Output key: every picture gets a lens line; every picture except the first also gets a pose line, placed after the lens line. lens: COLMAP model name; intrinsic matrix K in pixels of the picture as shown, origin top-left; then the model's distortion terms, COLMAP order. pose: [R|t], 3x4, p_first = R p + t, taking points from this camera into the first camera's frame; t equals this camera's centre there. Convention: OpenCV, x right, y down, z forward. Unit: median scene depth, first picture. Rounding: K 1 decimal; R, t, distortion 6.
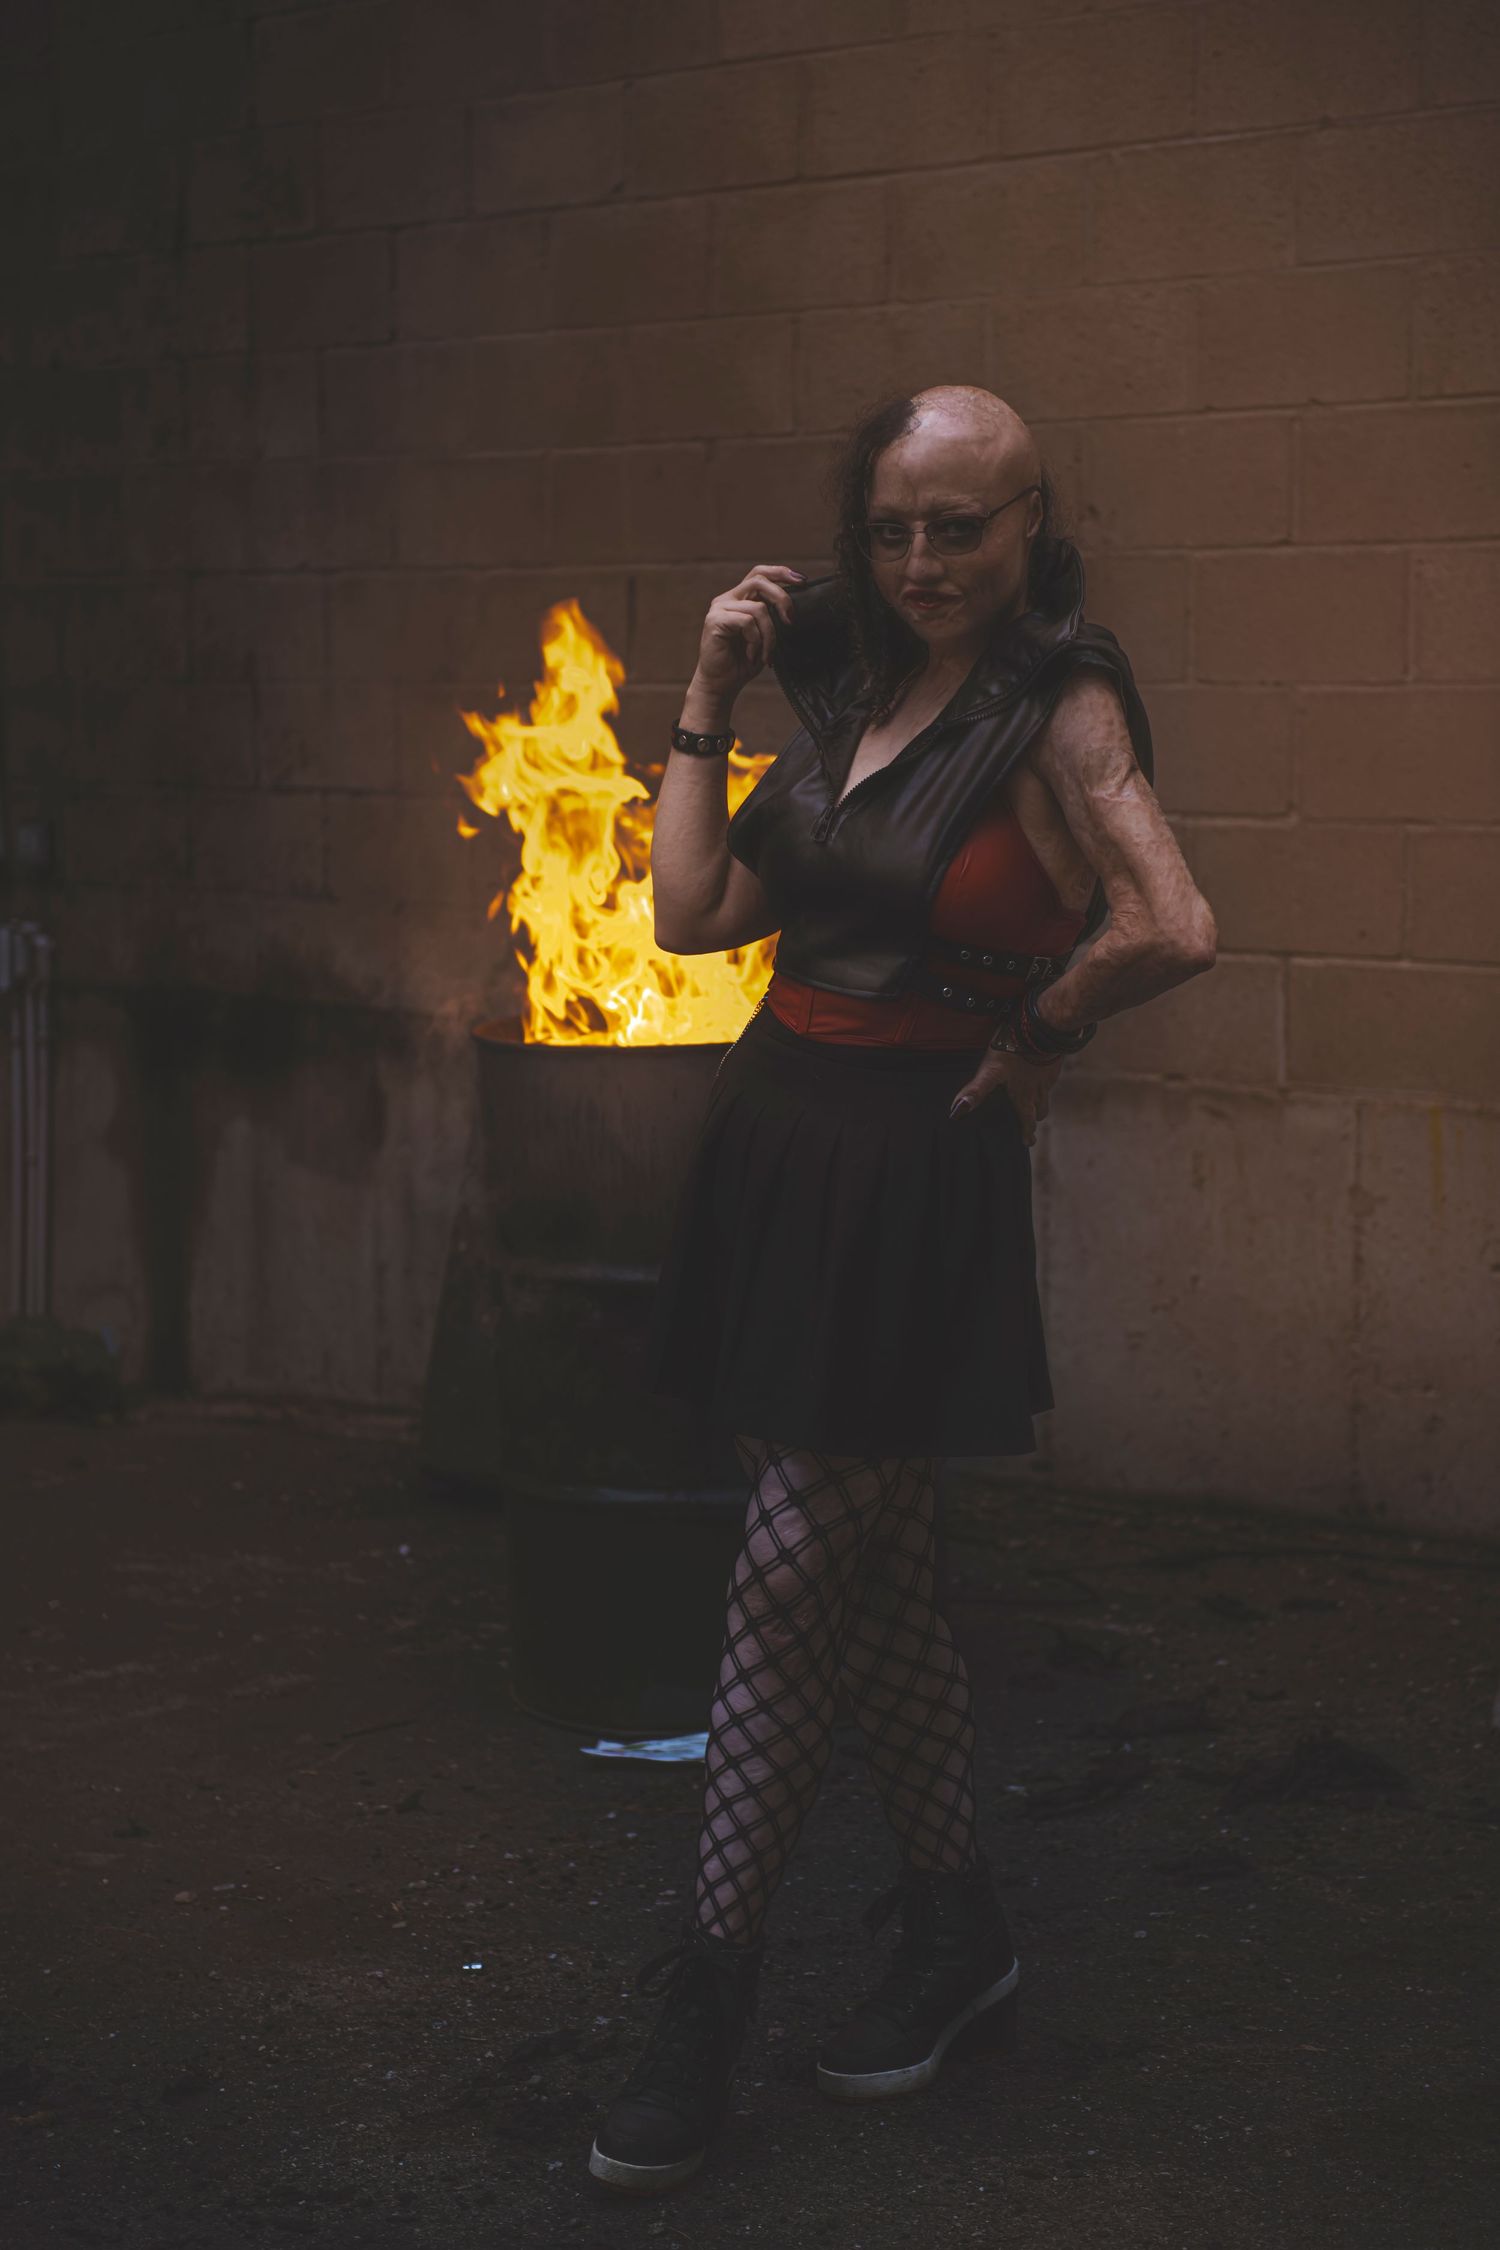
lens RADIAL K [[4404.6, 0, 750.9], [0, 4404.6, 1119.3], [0, 0, 1]] dist [0.284617, 0.000000]
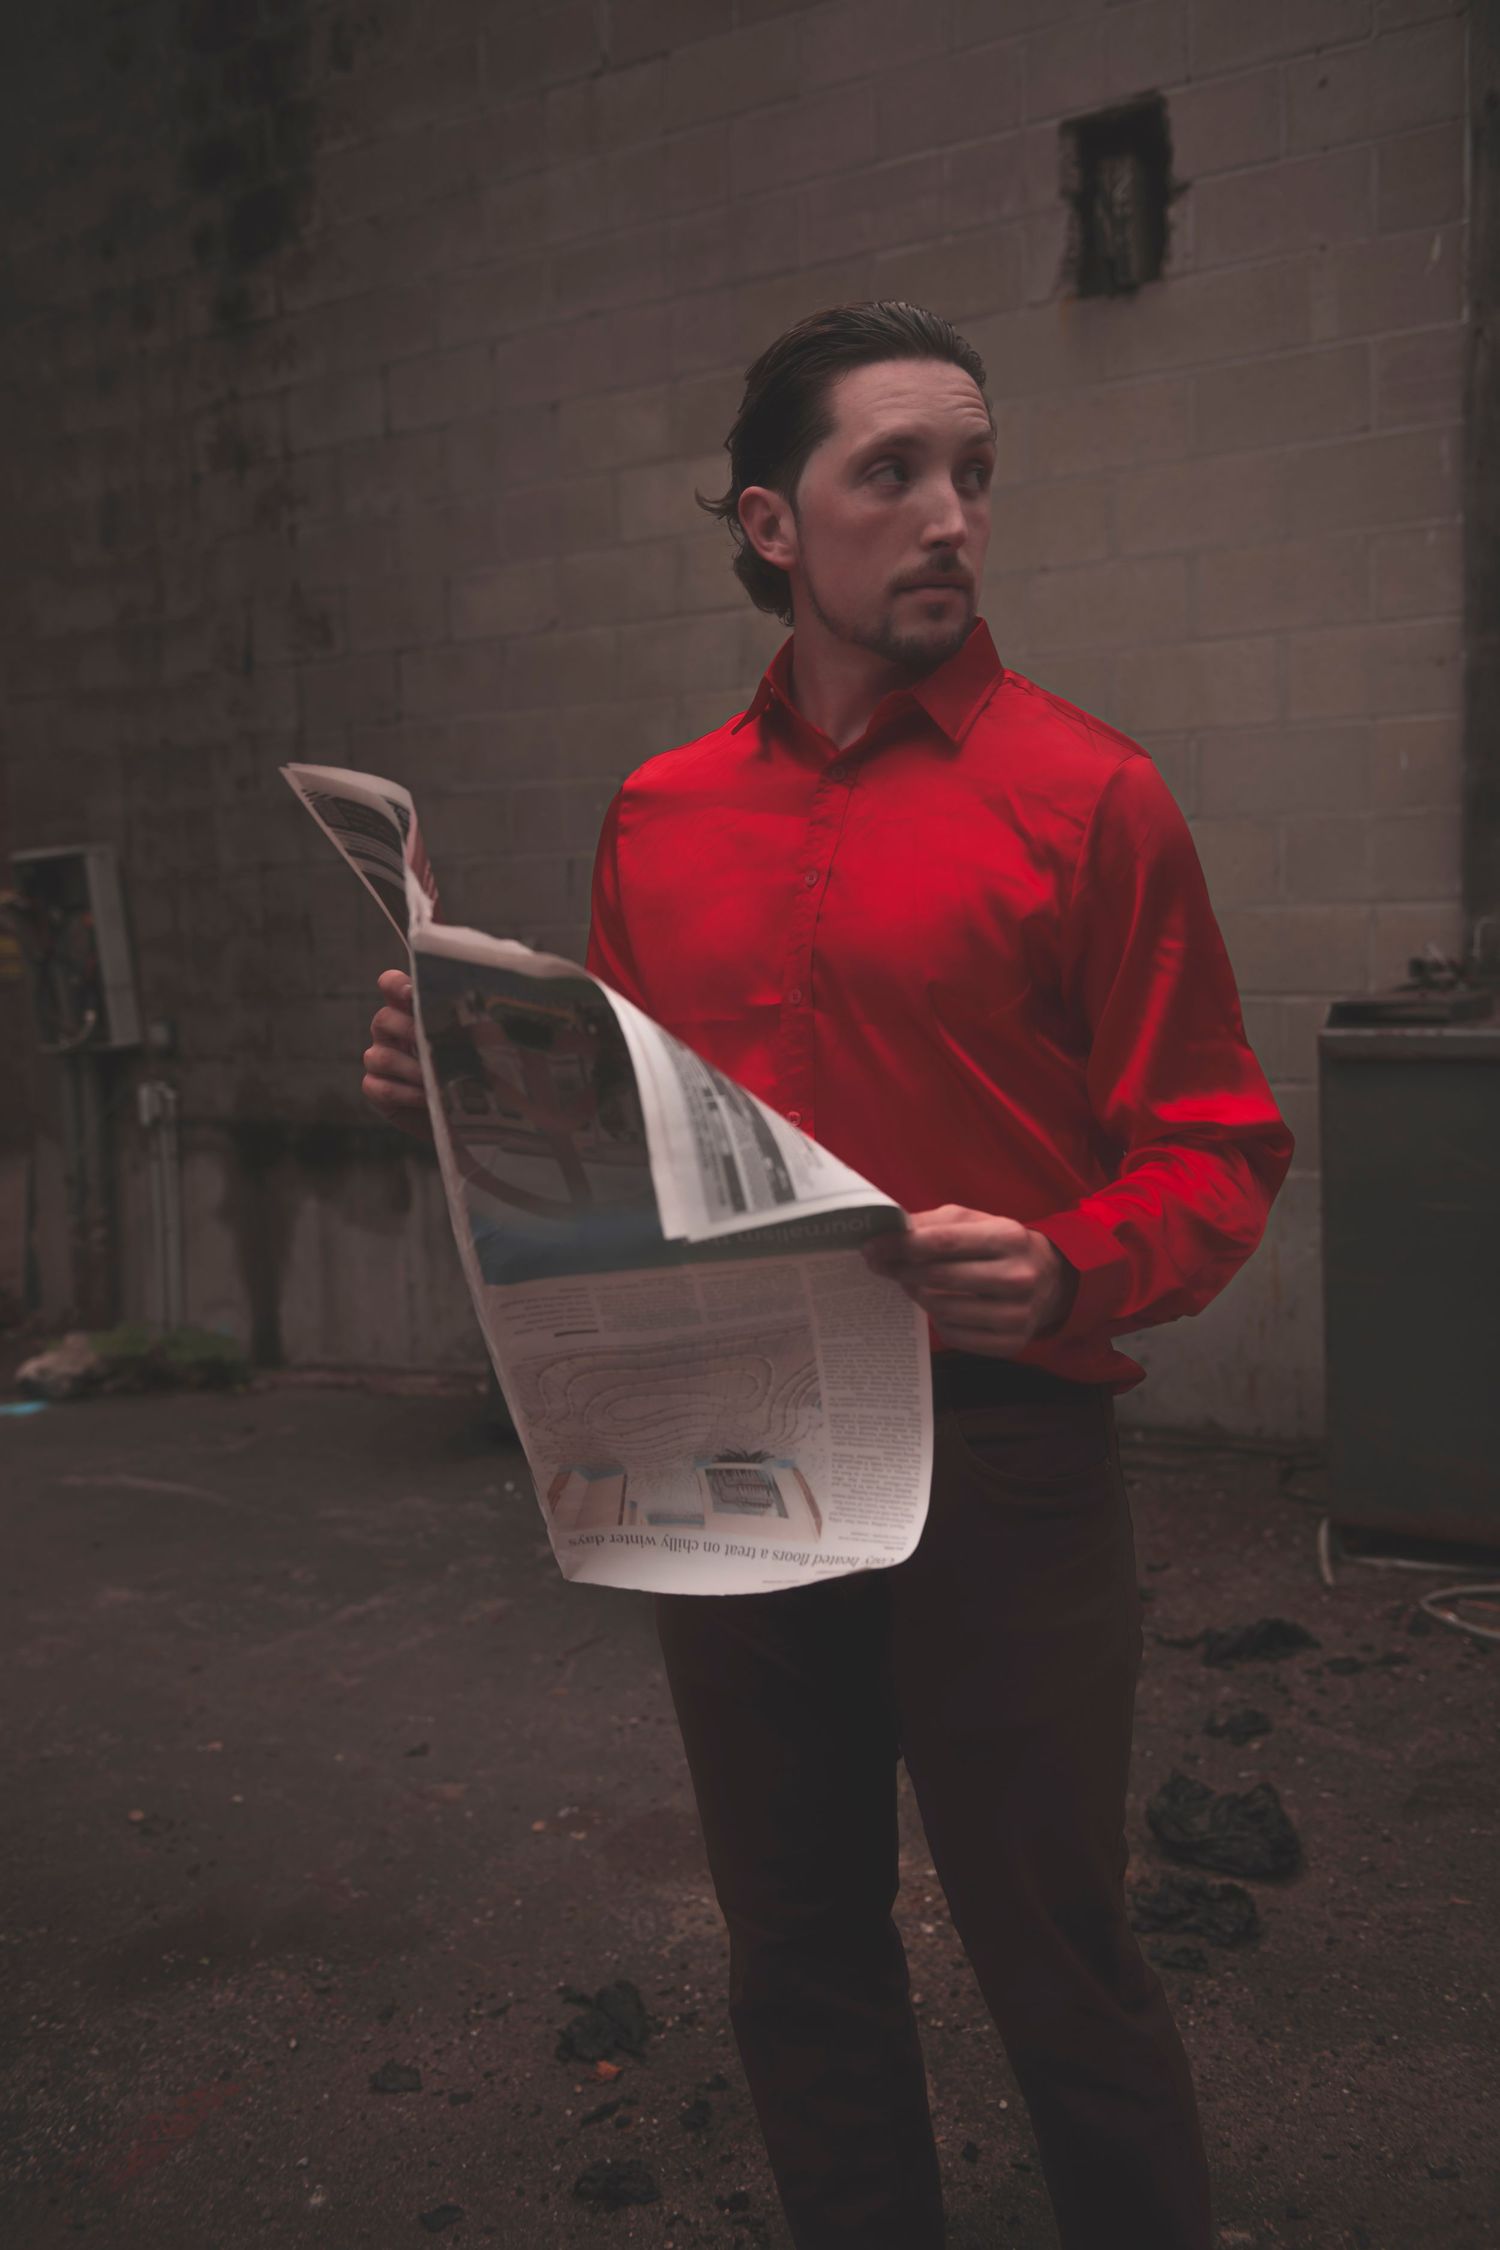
lens RADIAL K [[2054.4, 0, 746.9], [0, 2054.4, 1142.3], [0, 0, 1]] dist [0.059378, 0.000000]
pose [[0.979519, -0.051124, 0.194752, -0.104729], [0.049523, 0.998687, 0.013082, -0.022776], [-0.195165, -0.003170, 0.980765, 0.220541]]
